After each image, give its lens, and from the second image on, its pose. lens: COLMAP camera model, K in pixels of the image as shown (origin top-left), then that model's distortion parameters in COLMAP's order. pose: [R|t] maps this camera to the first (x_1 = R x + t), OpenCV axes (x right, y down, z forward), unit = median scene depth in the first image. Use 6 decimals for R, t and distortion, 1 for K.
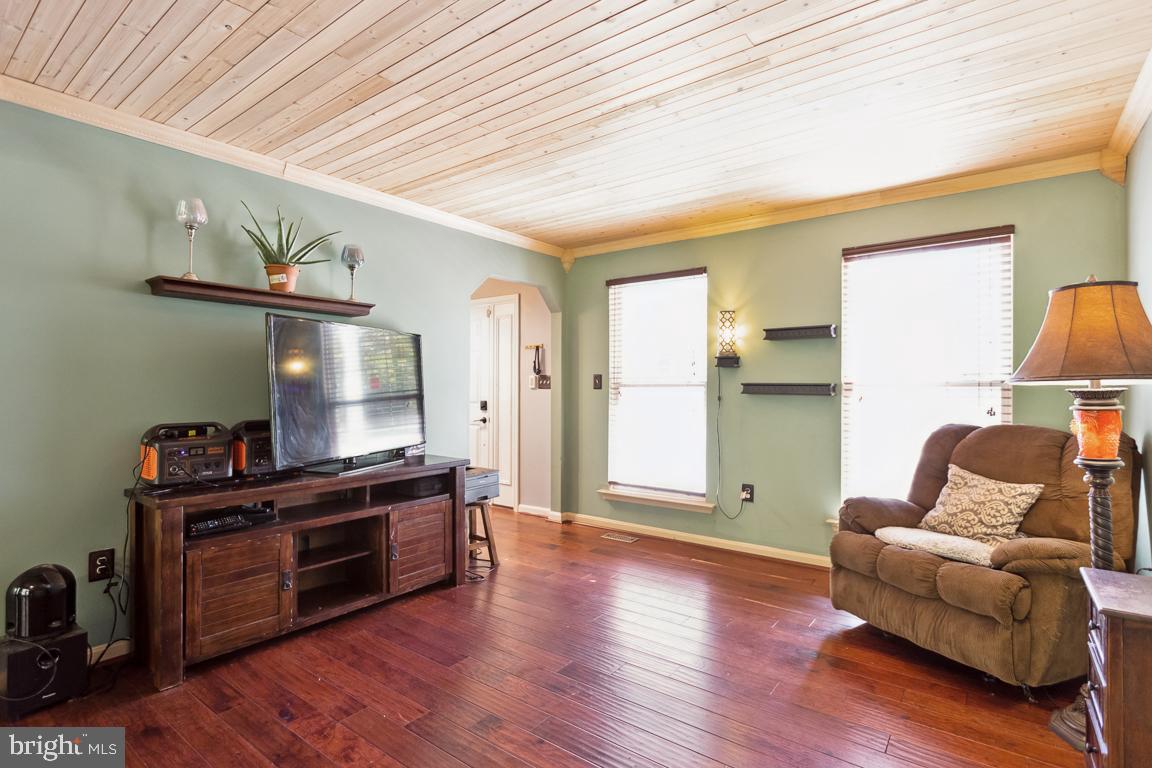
lens RADIAL K [[567.7, 0, 569.7], [0, 567.7, 383.0], [0, 0, 1]] dist [-0.003430, 0.000410]
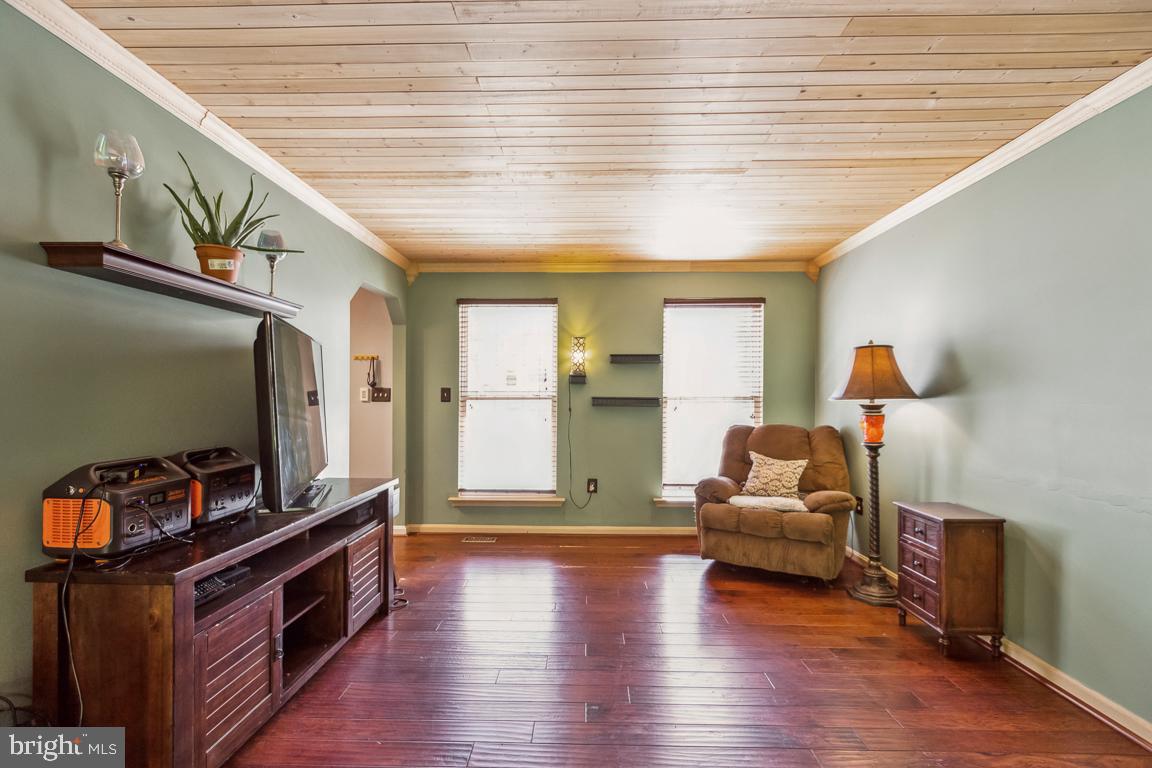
lens RADIAL K [[519.2, 0, 578.3], [0, 519.2, 394.8], [0, 0, 1]] dist [0.001554, 0.000090]
pose [[0.807925, 0.002245, 0.589281, -0.420877], [-0.005686, 0.999976, 0.003986, -0.010056], [-0.589258, -0.006571, 0.807918, 0.113581]]
